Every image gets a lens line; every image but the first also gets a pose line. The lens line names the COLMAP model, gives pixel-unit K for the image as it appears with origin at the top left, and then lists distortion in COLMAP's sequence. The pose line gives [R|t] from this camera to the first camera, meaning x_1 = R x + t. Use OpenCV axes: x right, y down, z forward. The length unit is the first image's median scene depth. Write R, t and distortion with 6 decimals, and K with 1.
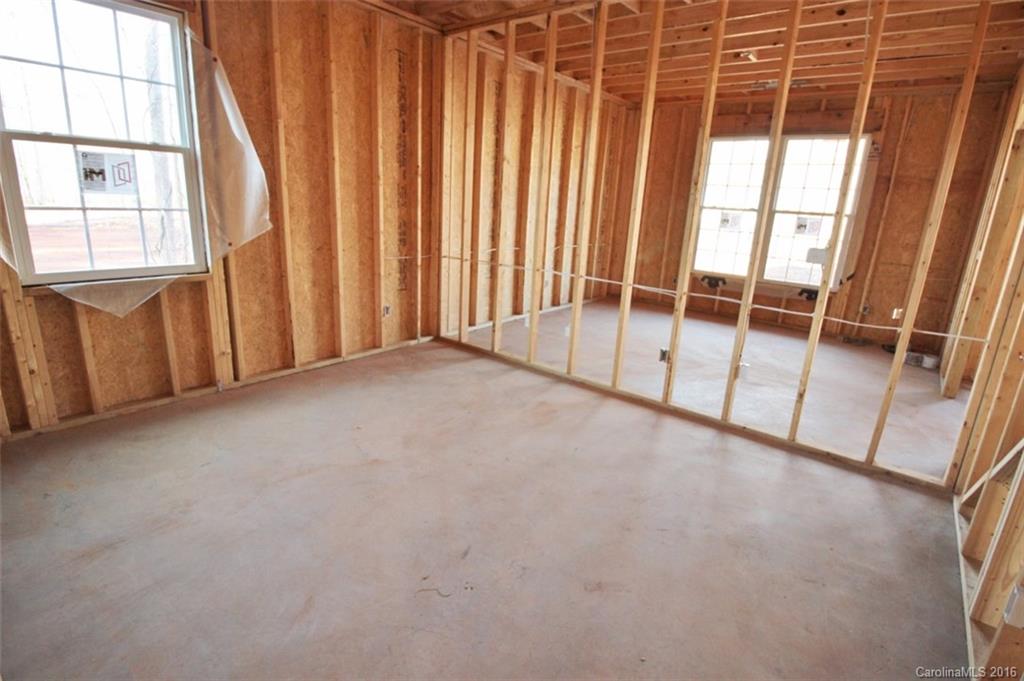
lens RADIAL K [[500.8, 0, 512.7], [0, 500.8, 330.9], [0, 0, 1]] dist [-0.002523, -0.000843]
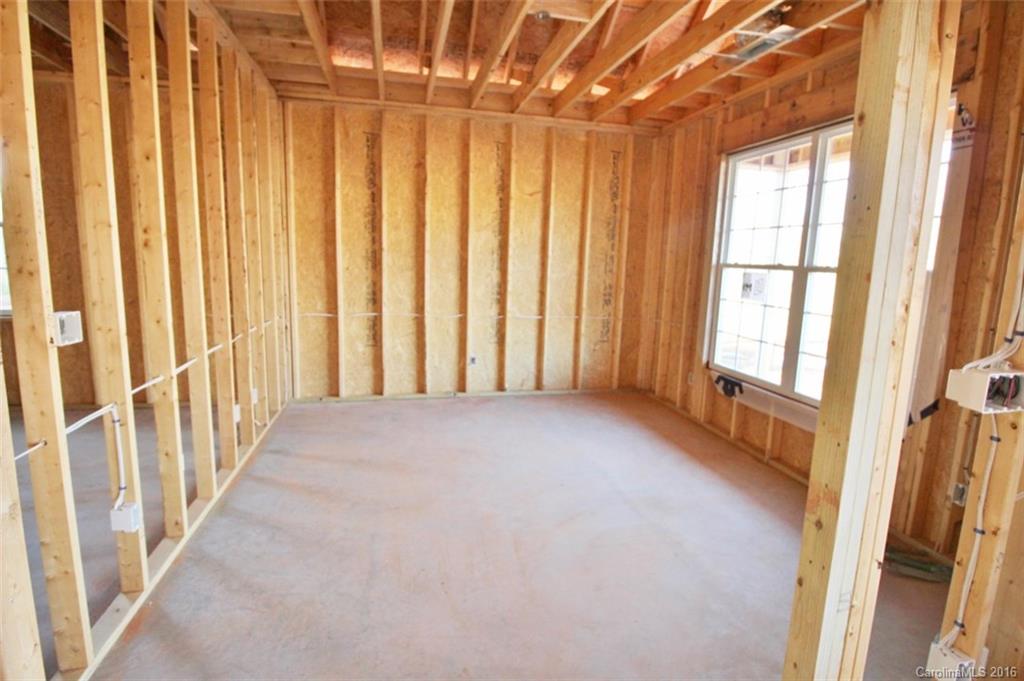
lens RADIAL K [[500.8, 0, 512.7], [0, 500.8, 330.9], [0, 0, 1]] dist [-0.002523, -0.000843]
pose [[0.786357, 0.061618, -0.614692, 0.589442], [-0.147933, 0.984846, -0.090523, -0.074805], [0.599799, 0.162117, 0.783555, 0.385474]]
